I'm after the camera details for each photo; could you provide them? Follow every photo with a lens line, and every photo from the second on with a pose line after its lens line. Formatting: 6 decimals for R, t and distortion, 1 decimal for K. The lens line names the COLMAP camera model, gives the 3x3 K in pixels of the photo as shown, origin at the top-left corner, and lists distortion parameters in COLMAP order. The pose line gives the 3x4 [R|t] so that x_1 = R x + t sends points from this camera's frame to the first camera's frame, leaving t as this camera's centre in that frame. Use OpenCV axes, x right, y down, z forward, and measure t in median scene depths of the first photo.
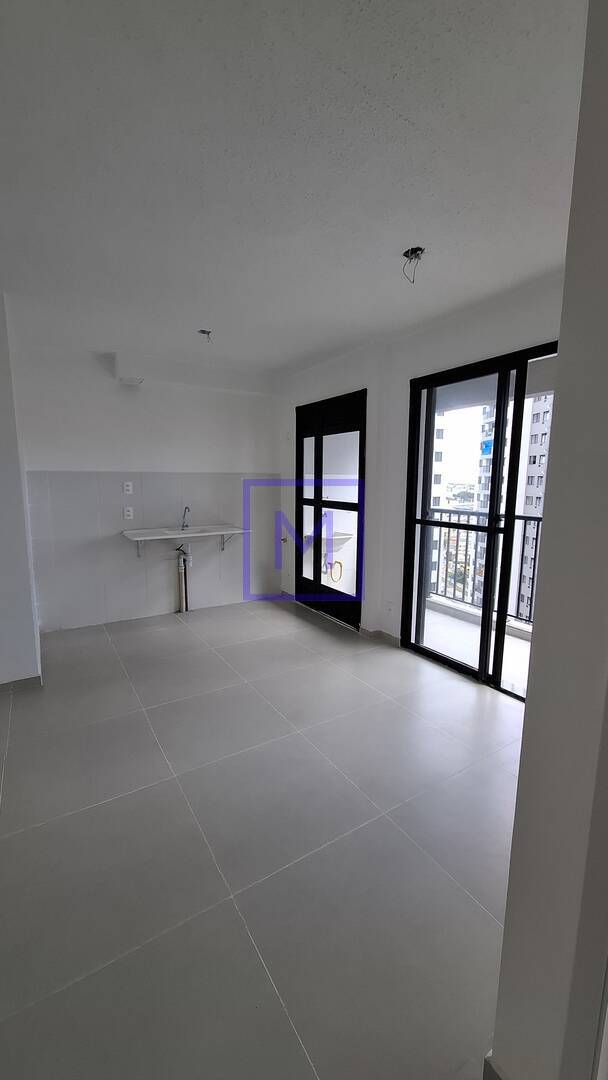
lens RADIAL K [[424.2, 0, 306.3], [0, 424.2, 543.0], [0, 0, 1]] dist [-0.007063, 0.001081]
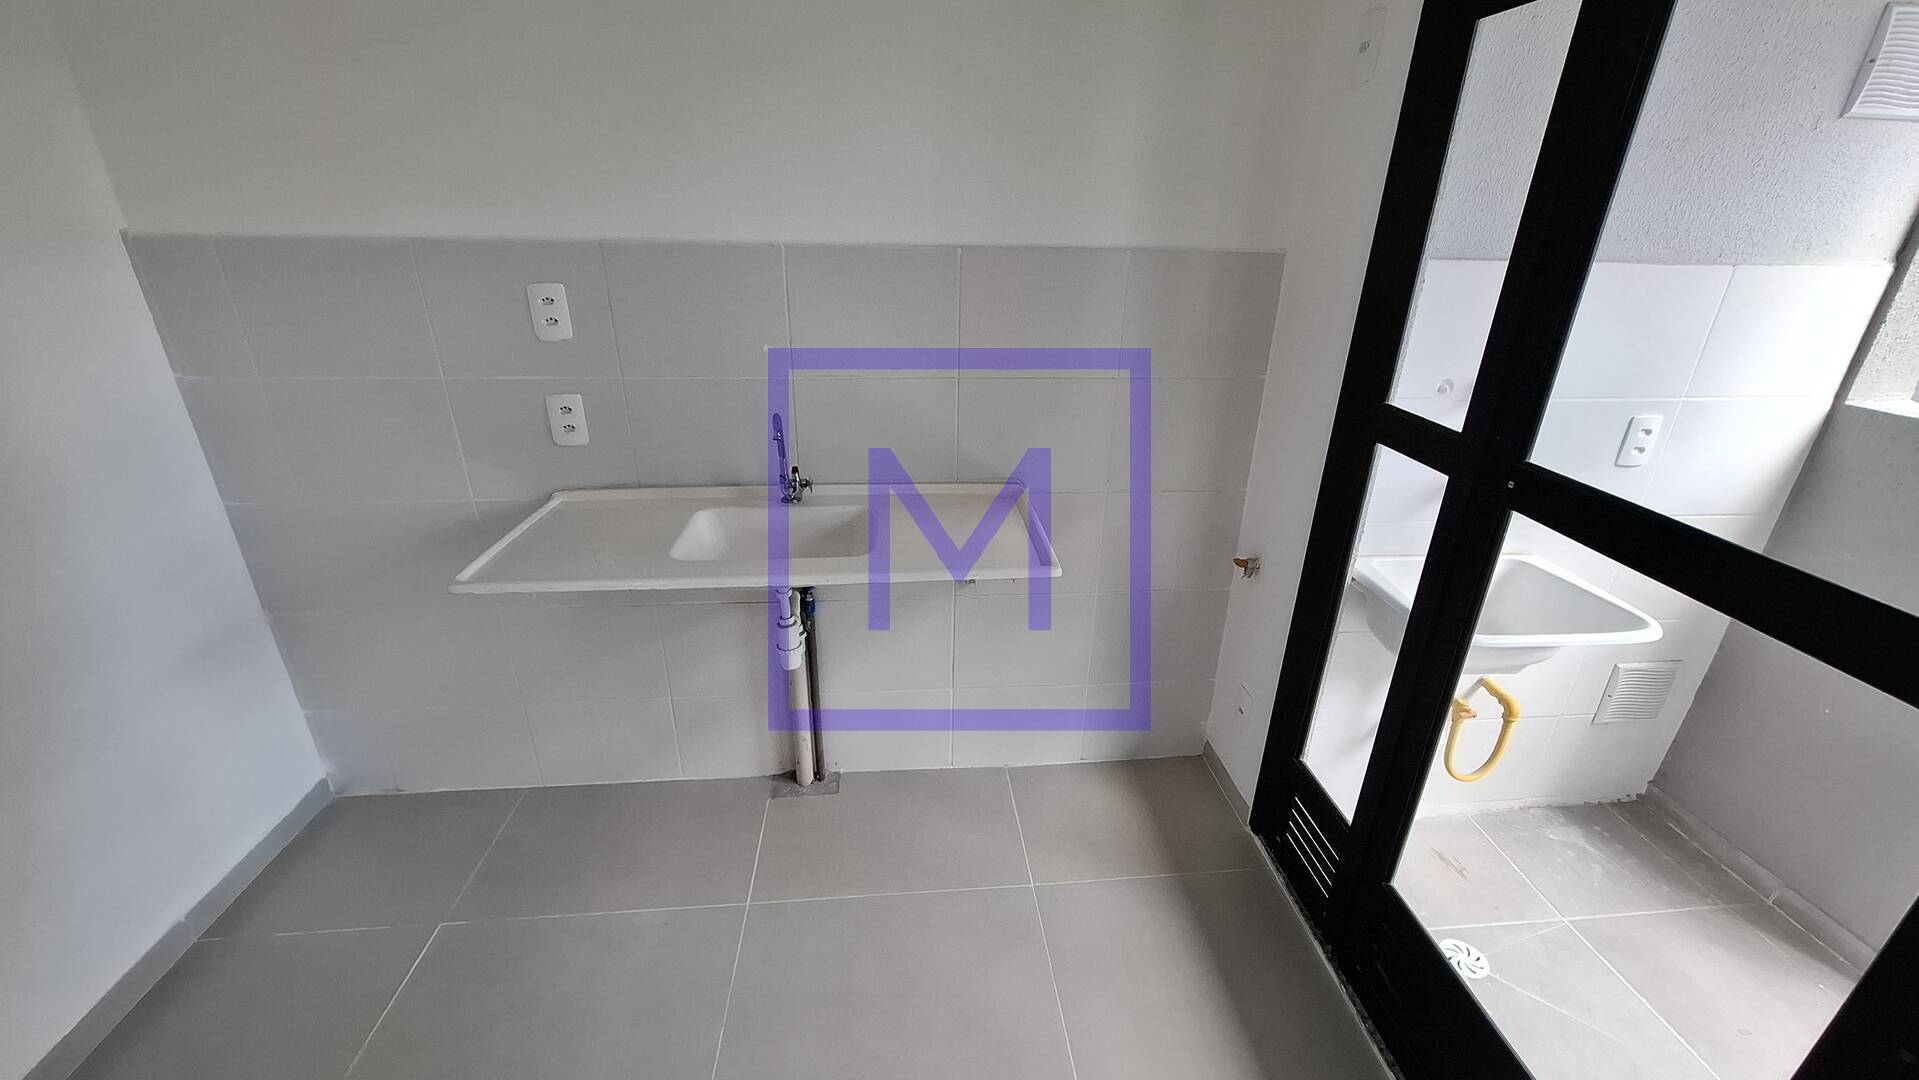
lens RADIAL K [[753.7, 0, 973.2], [0, 753.7, 539.7], [0, 0, 1]] dist [-0.007063, 0.001081]
pose [[0.892158, 0.189951, -0.409846, -0.025668], [-0.082233, 0.960425, 0.266122, -0.136899], [0.444176, -0.203720, 0.872471, 0.712065]]
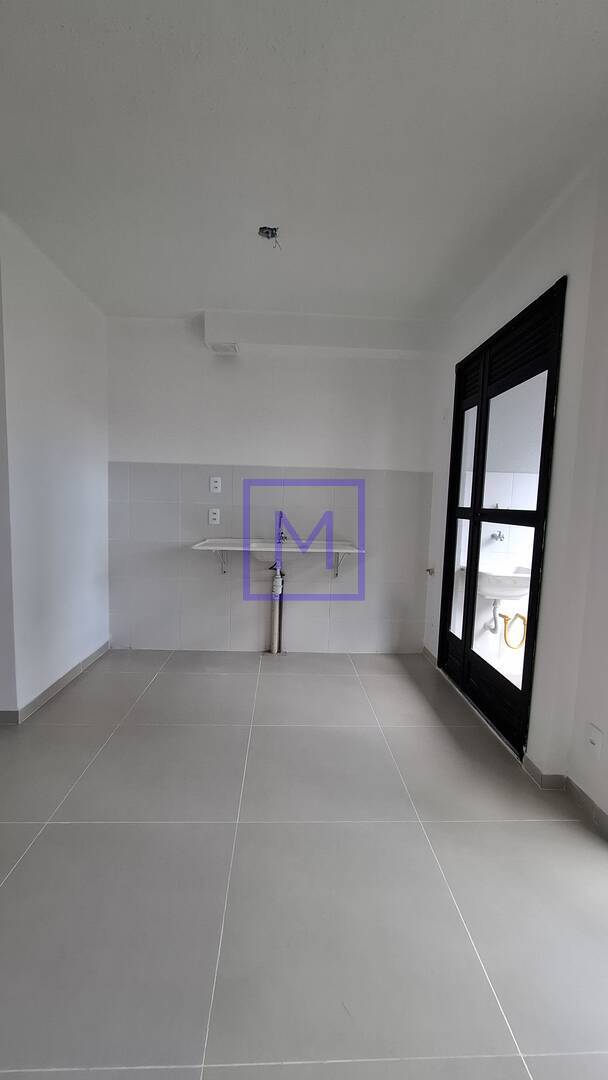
lens RADIAL K [[424.2, 0, 313.5], [0, 424.2, 546.7], [0, 0, 1]] dist [-0.007063, 0.001081]
pose [[0.873949, 0.071461, -0.480736, 0.125347], [-0.097303, 0.994832, -0.029011, -0.009320], [0.476178, 0.072131, 0.876385, 0.397276]]
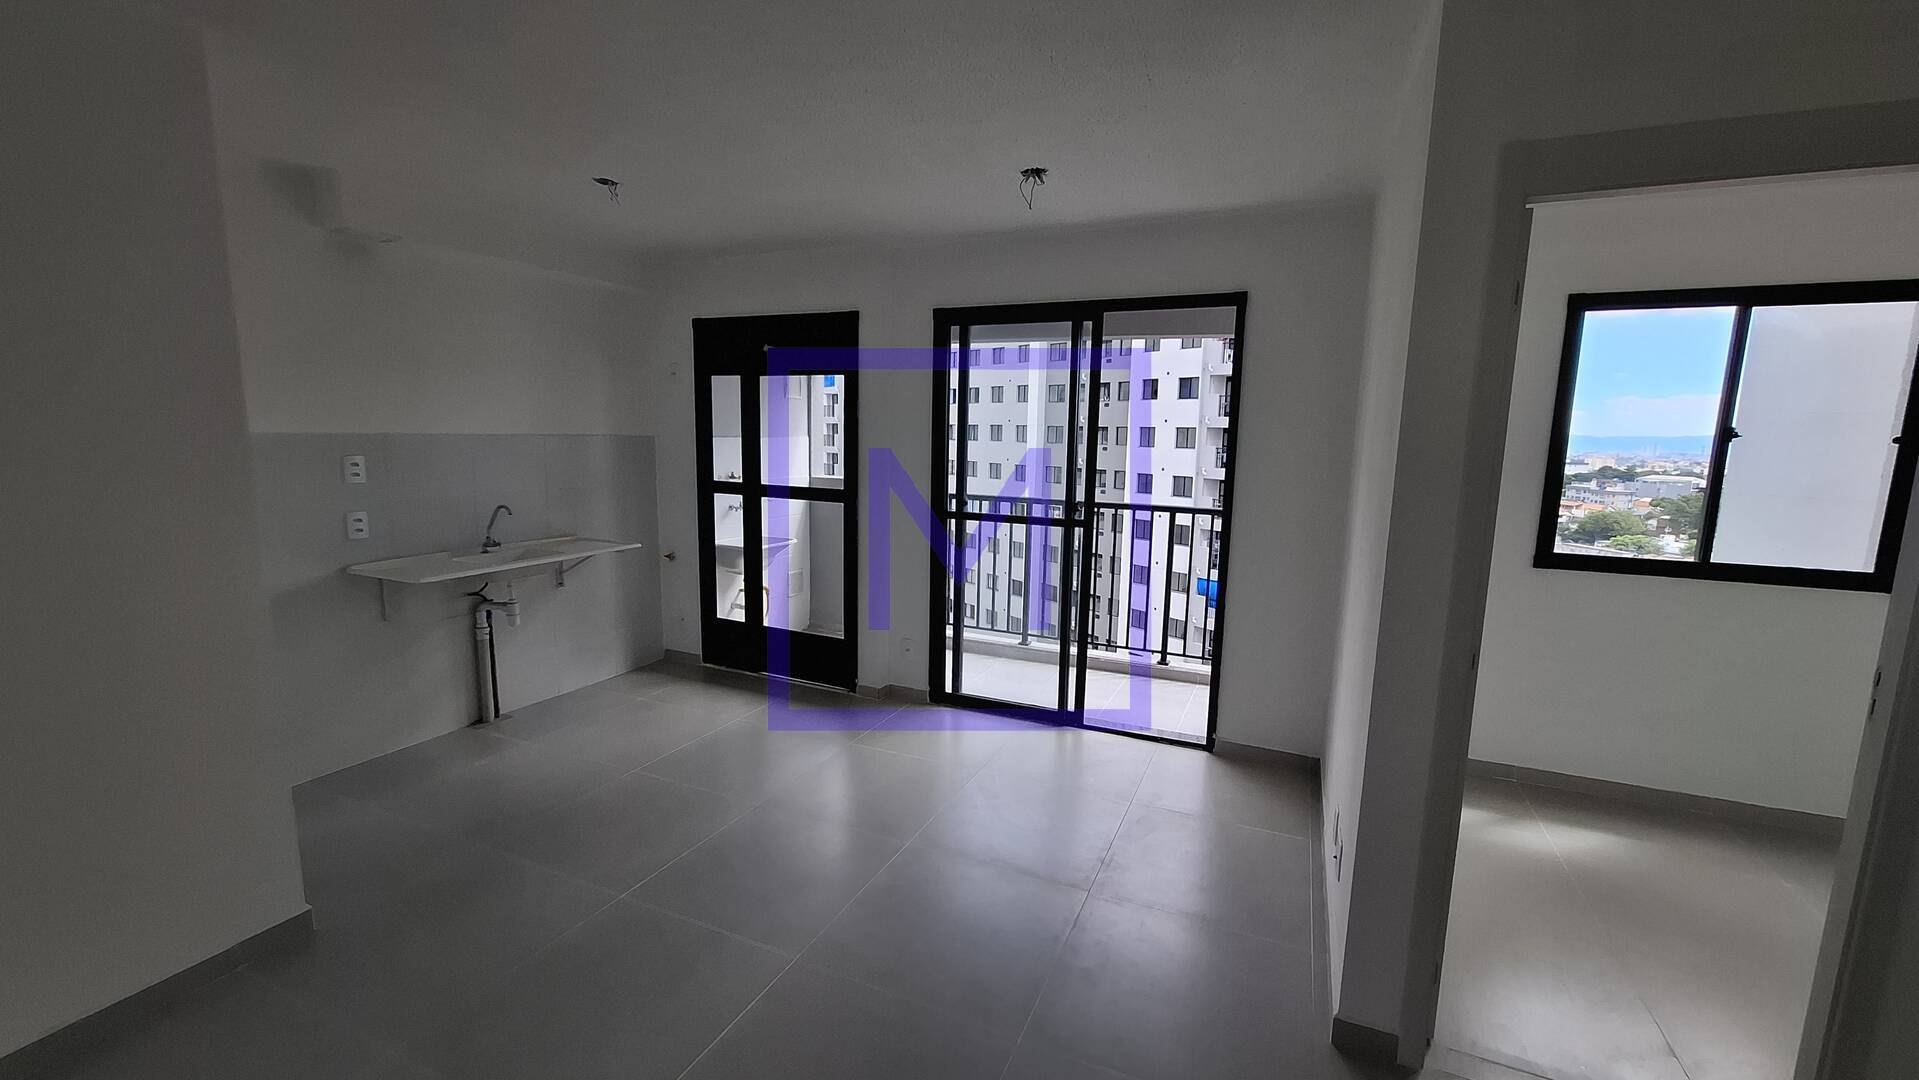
lens RADIAL K [[753.7, 0, 977.2], [0, 753.7, 540.6], [0, 0, 1]] dist [-0.007063, 0.001081]
pose [[0.831832, -0.067402, 0.550920, -0.310354], [0.066703, 0.997545, 0.021329, -0.026610], [-0.551005, 0.019006, 0.834285, -0.034558]]
